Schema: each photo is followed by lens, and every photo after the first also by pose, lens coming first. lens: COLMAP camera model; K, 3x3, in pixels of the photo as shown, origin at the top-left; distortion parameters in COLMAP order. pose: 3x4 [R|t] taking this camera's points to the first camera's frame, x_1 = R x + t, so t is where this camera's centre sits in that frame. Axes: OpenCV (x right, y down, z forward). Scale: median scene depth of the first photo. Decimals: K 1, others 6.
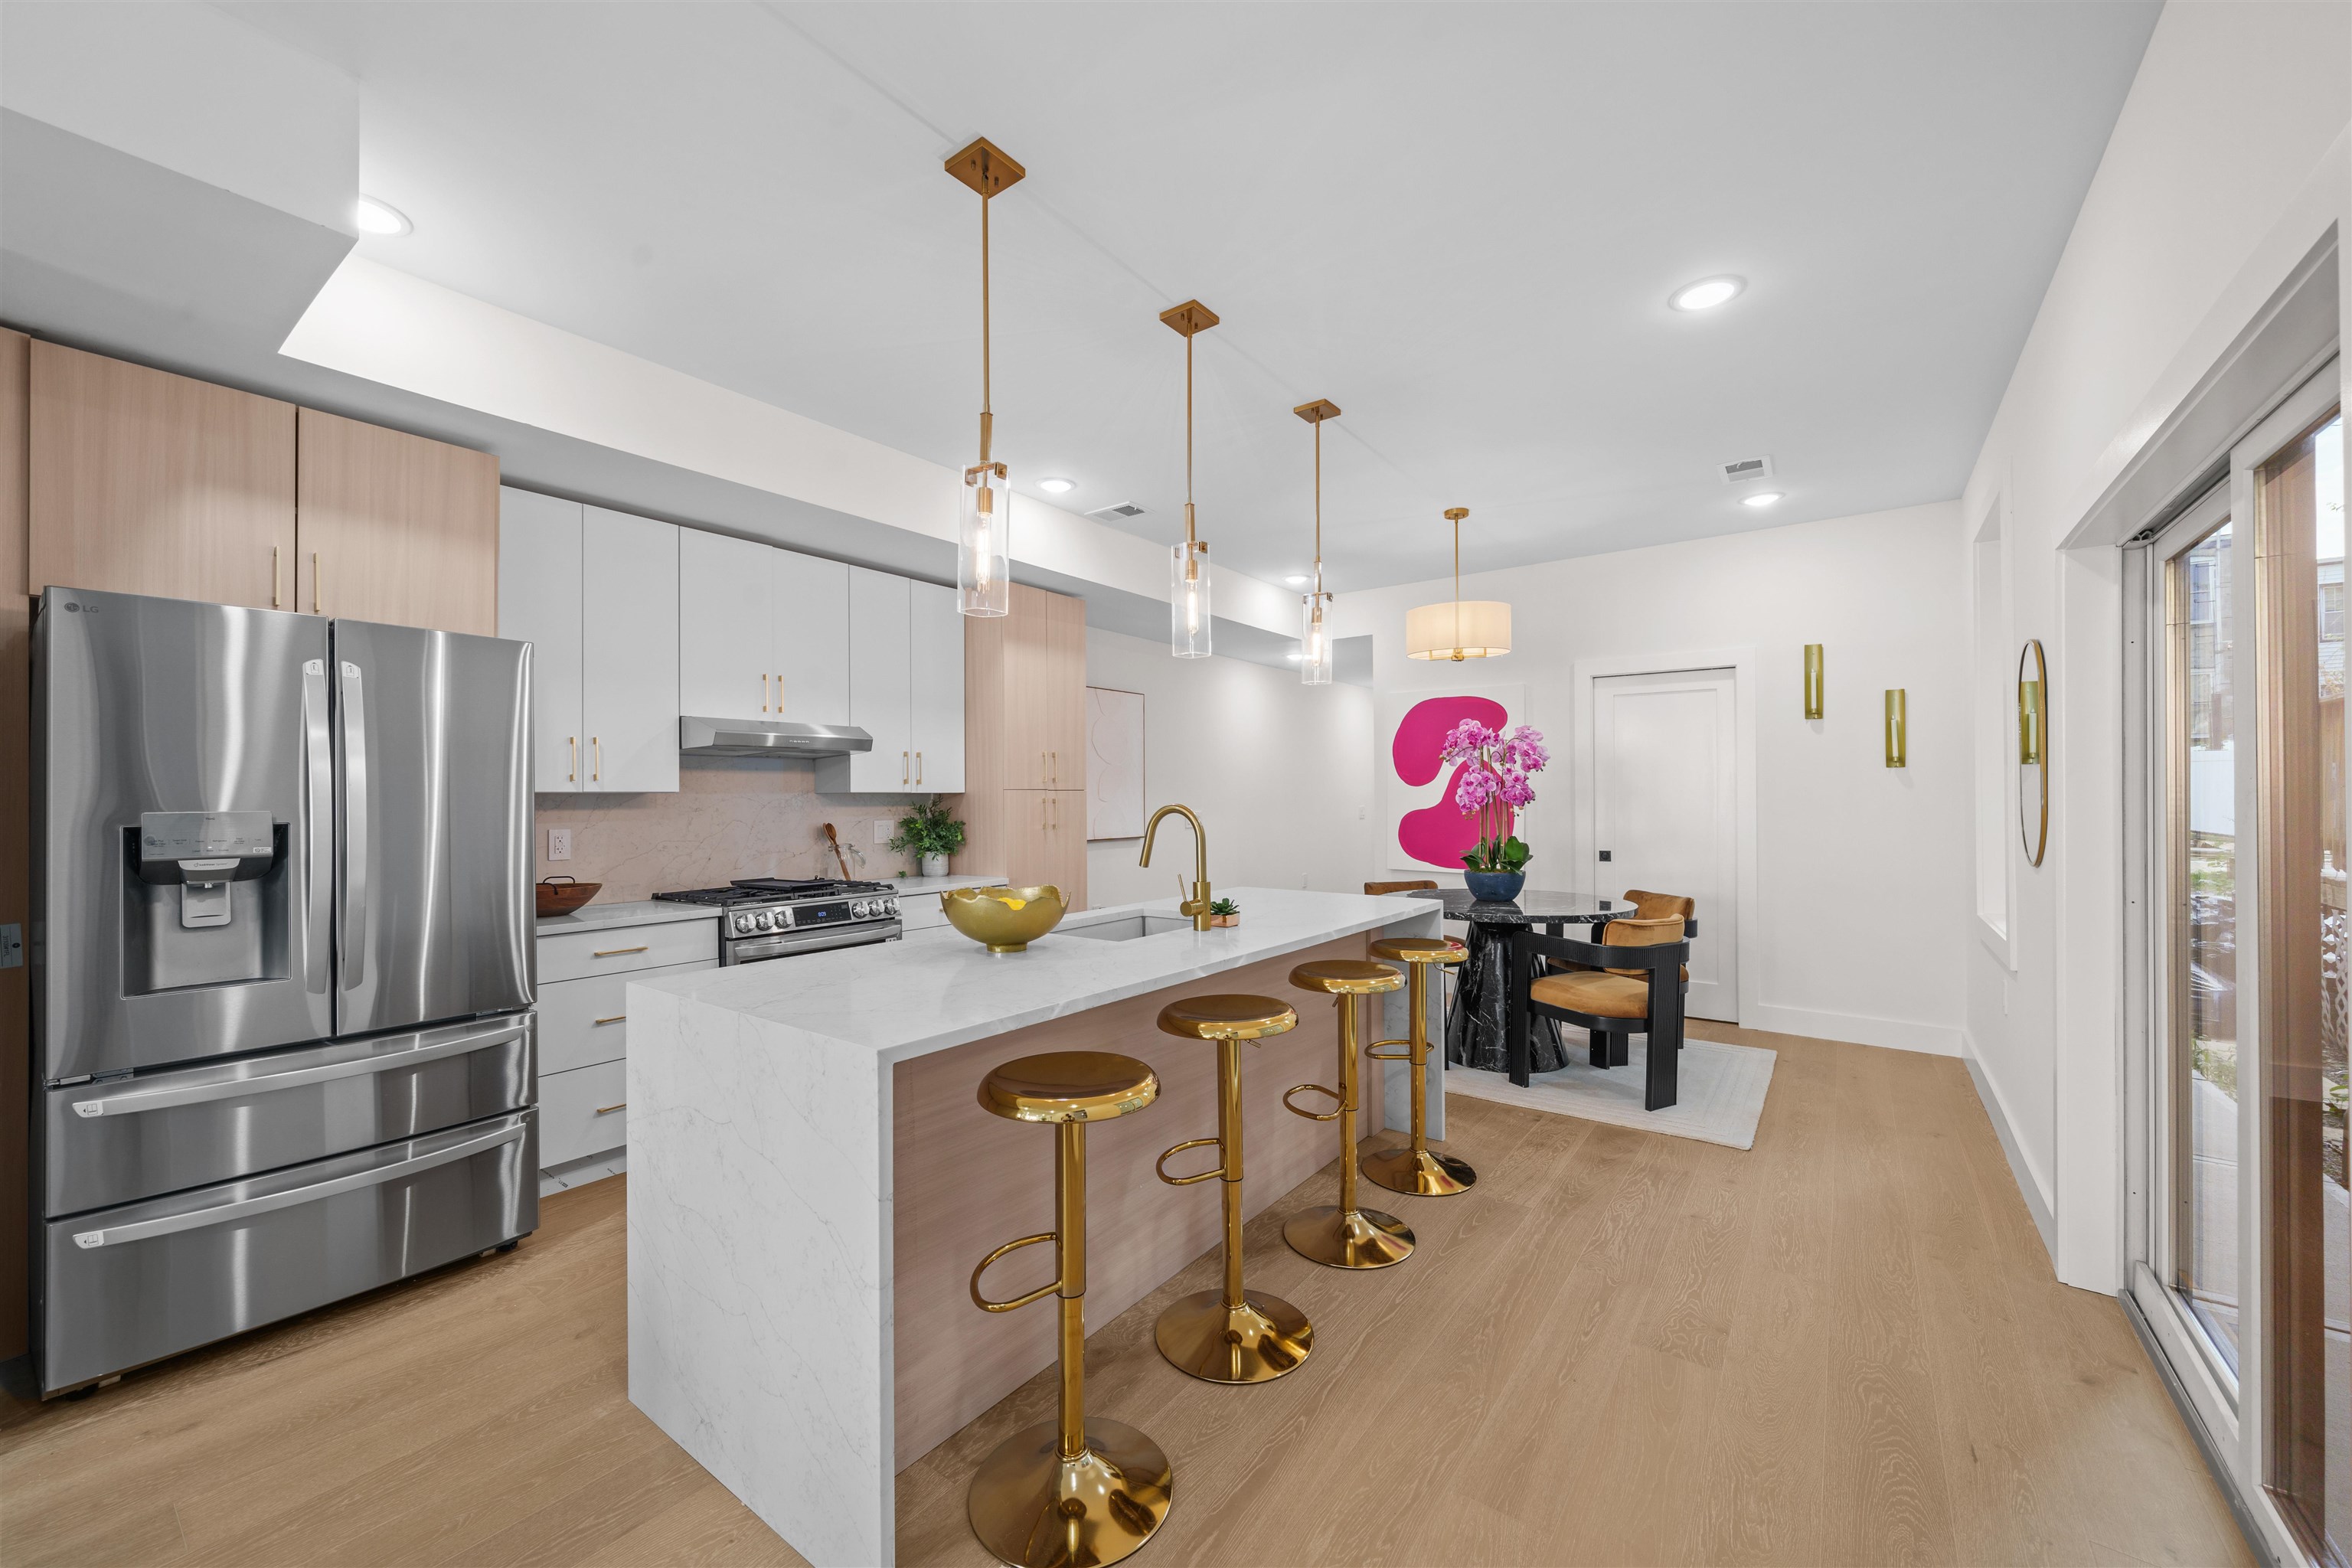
lens RADIAL K [[924.9, 0, 1180.7], [0, 924.9, 789.1], [0, 0, 1]] dist [0.001817, 0.000321]
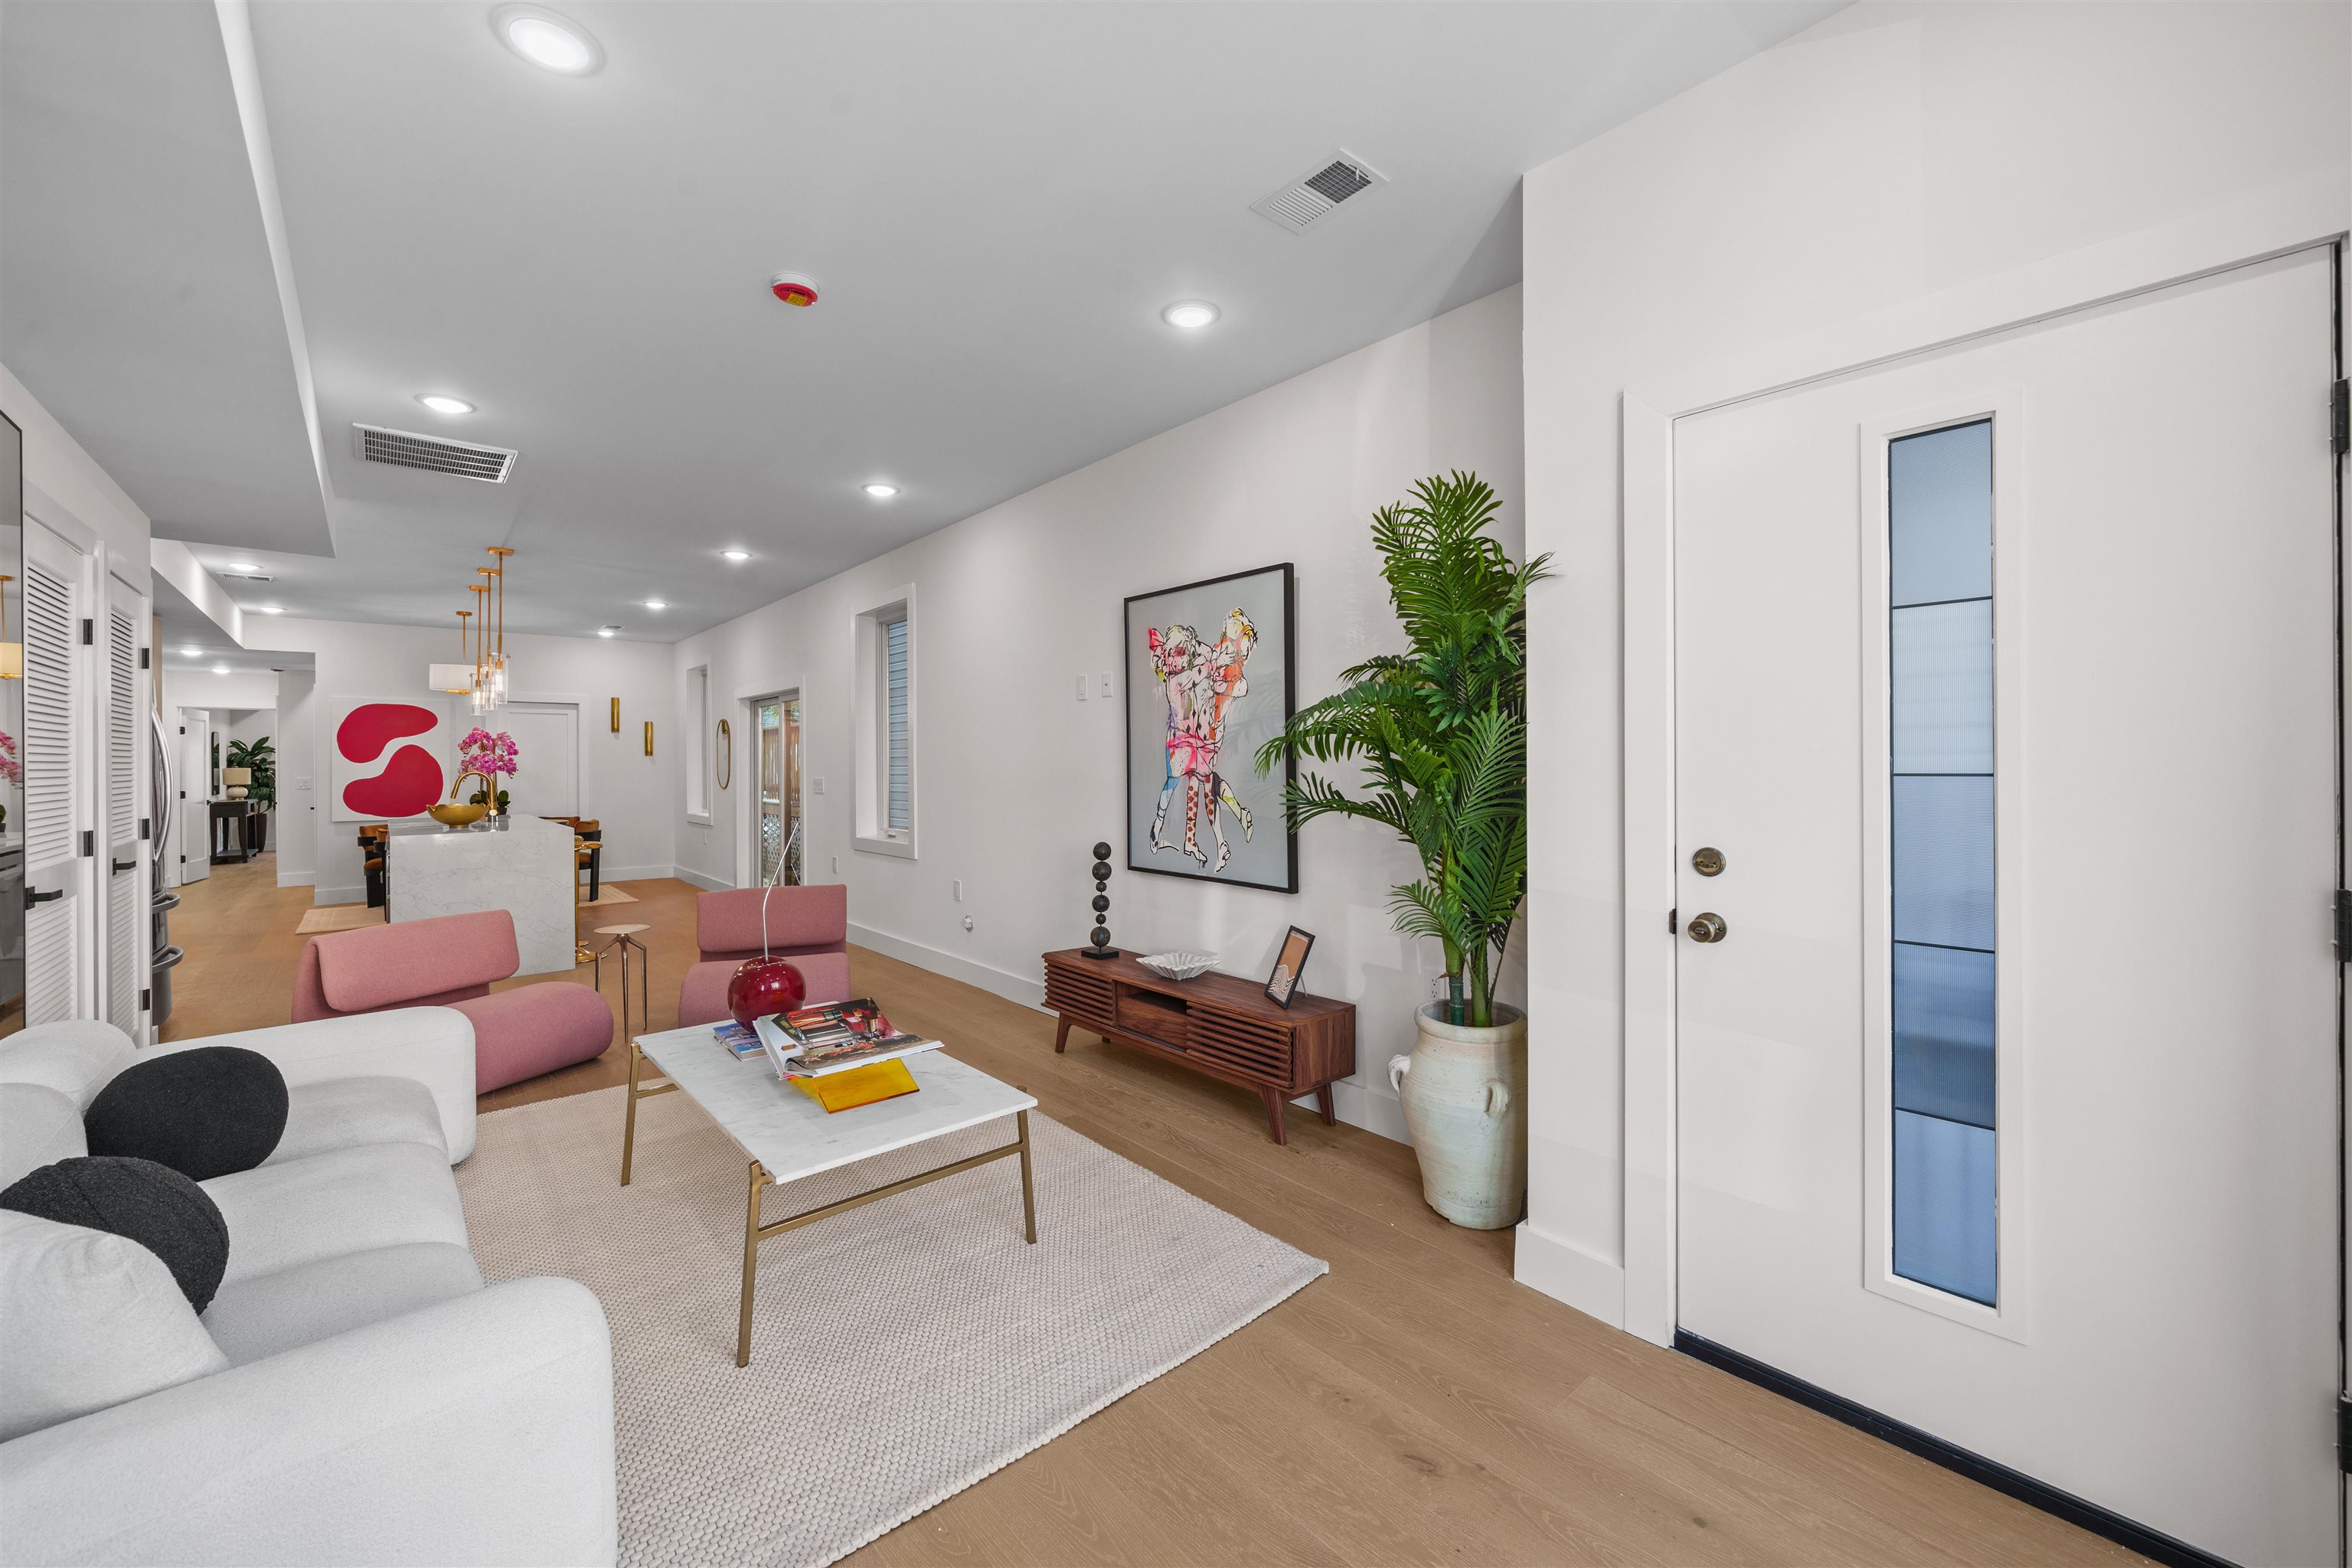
lens RADIAL K [[924.9, 0, 1173.5], [0, 924.9, 763.6], [0, 0, 1]] dist [0.001817, 0.000321]
pose [[0.201511, 0.001590, 0.979485, -1.224747], [0.005599, 0.999980, -0.002775, 0.010946], [-0.979470, 0.006043, 0.201498, -0.747477]]
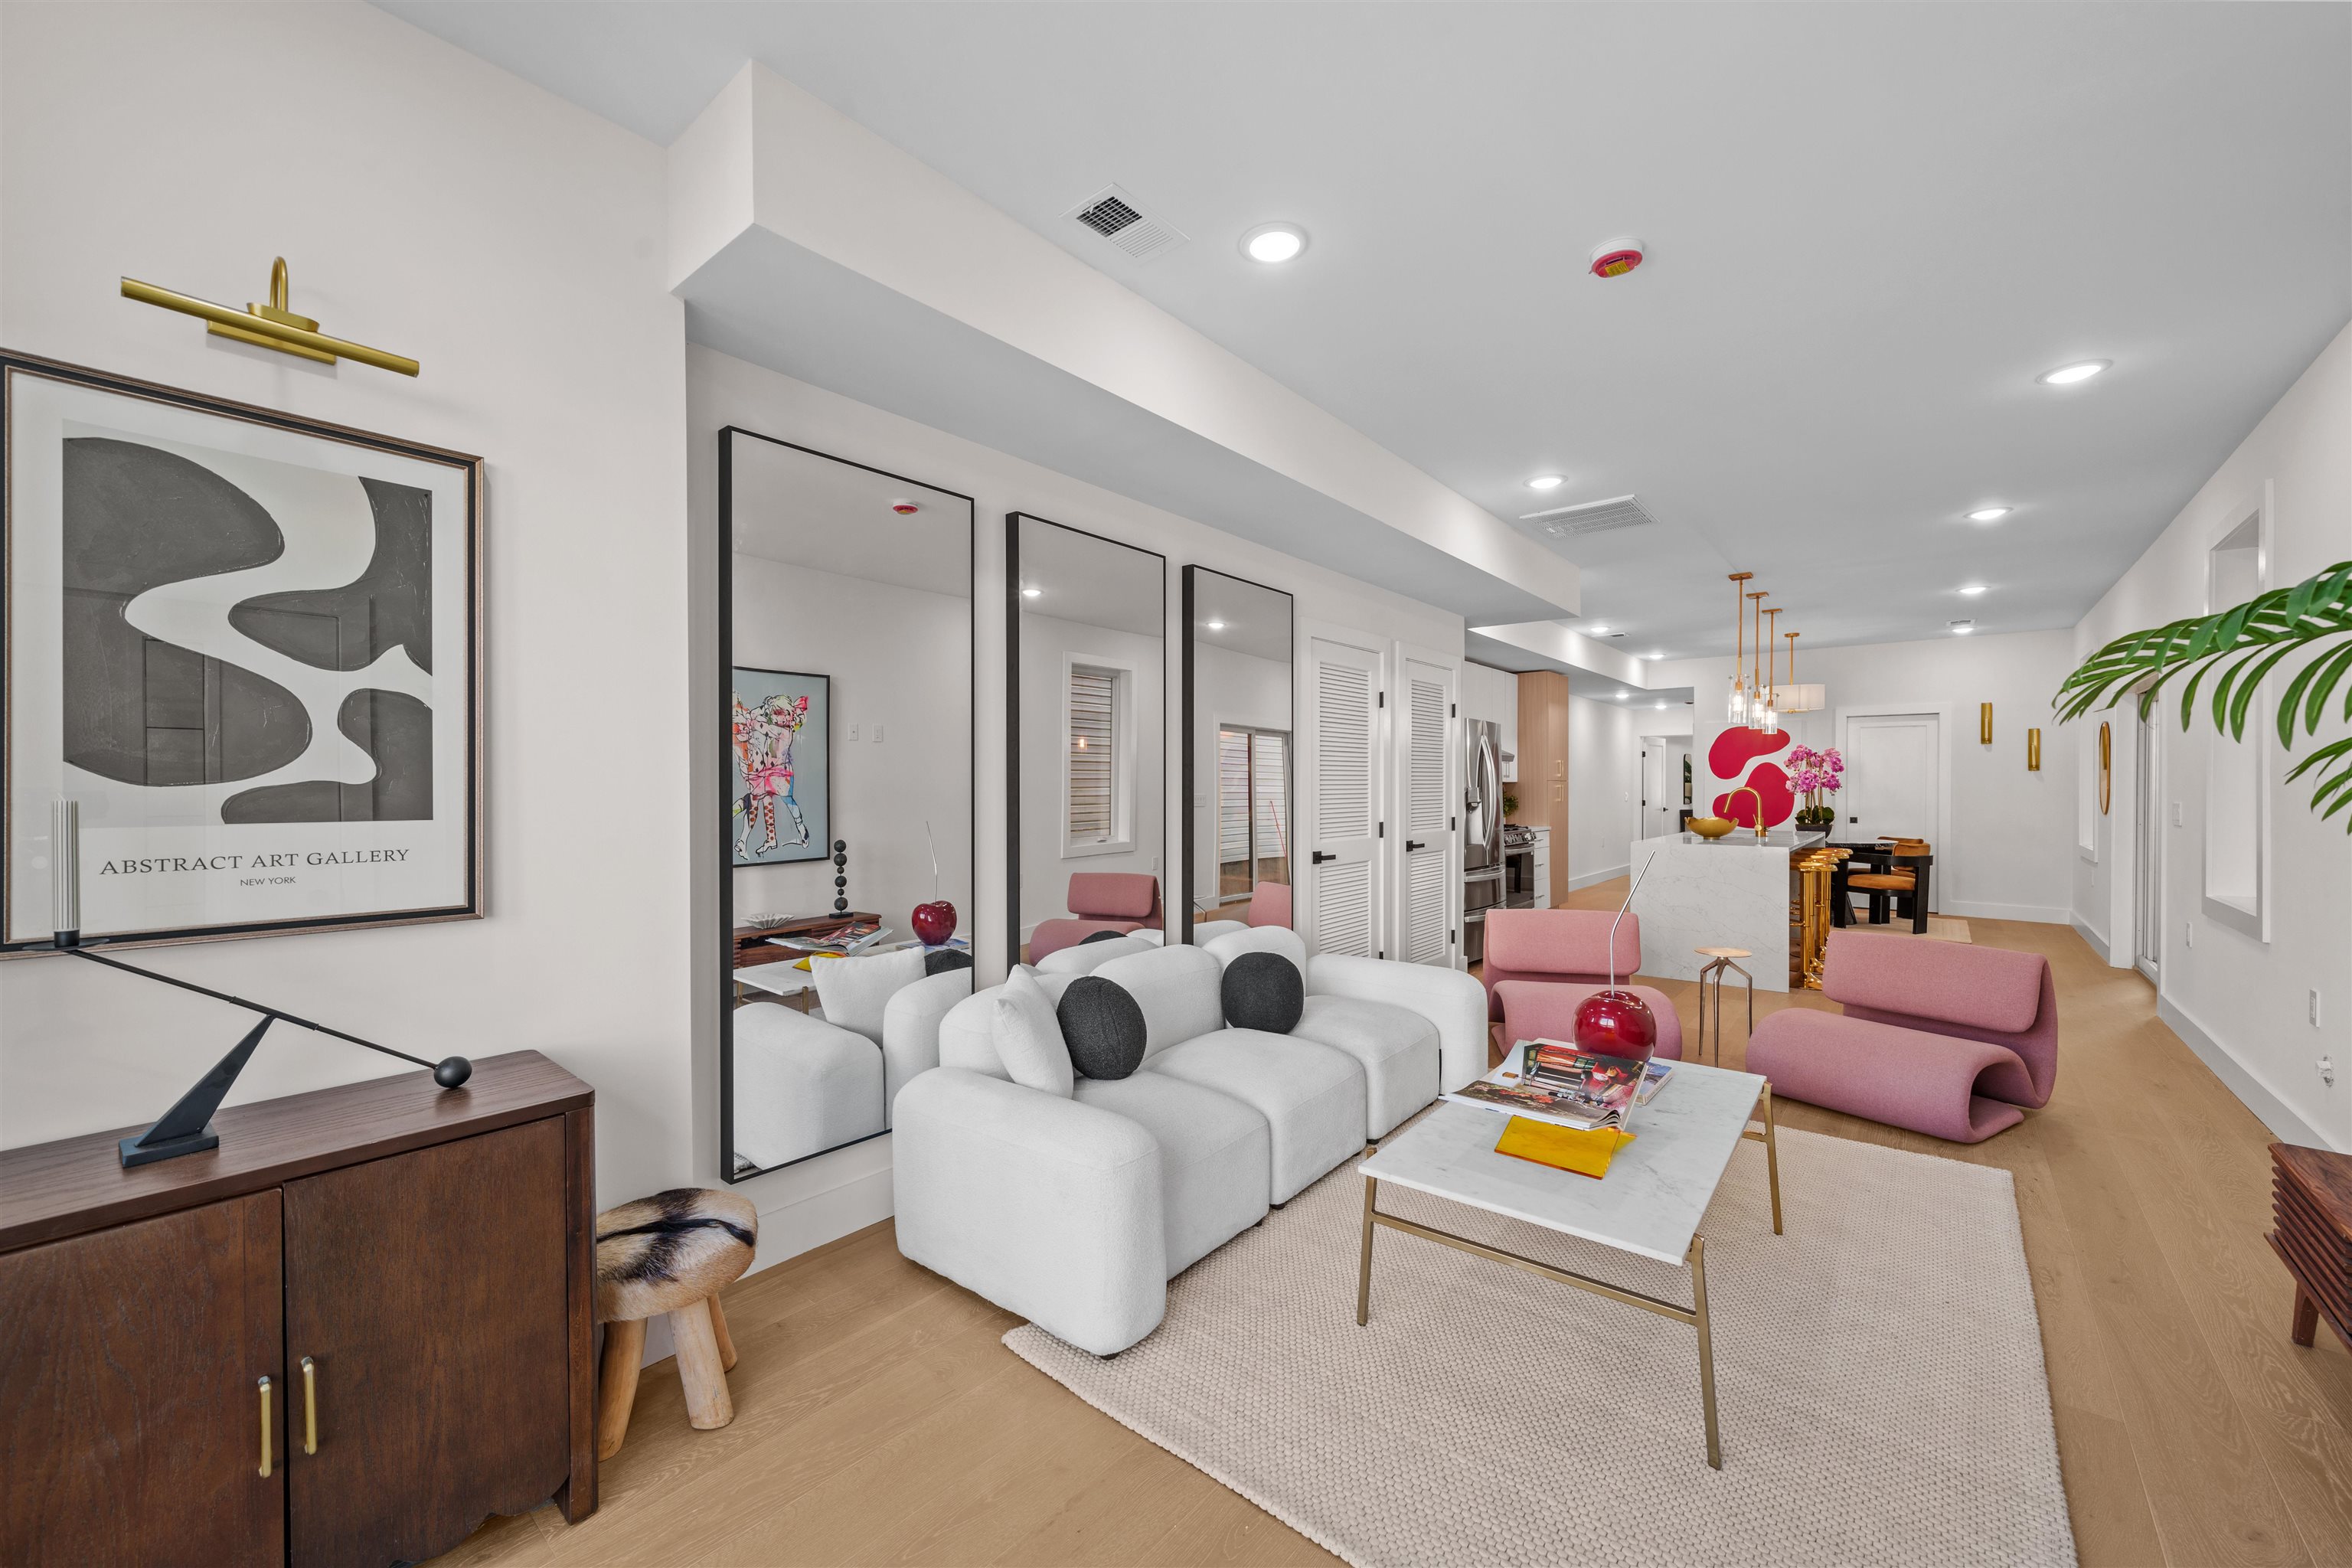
lens RADIAL K [[924.9, 0, 1169.2], [0, 924.9, 791.5], [0, 0, 1]] dist [0.001817, 0.000321]
pose [[0.998904, 0.003247, -0.046685, -0.893466], [-0.002833, 0.999956, 0.008942, 0.007919], [0.046712, -0.008800, 0.998870, -0.962322]]
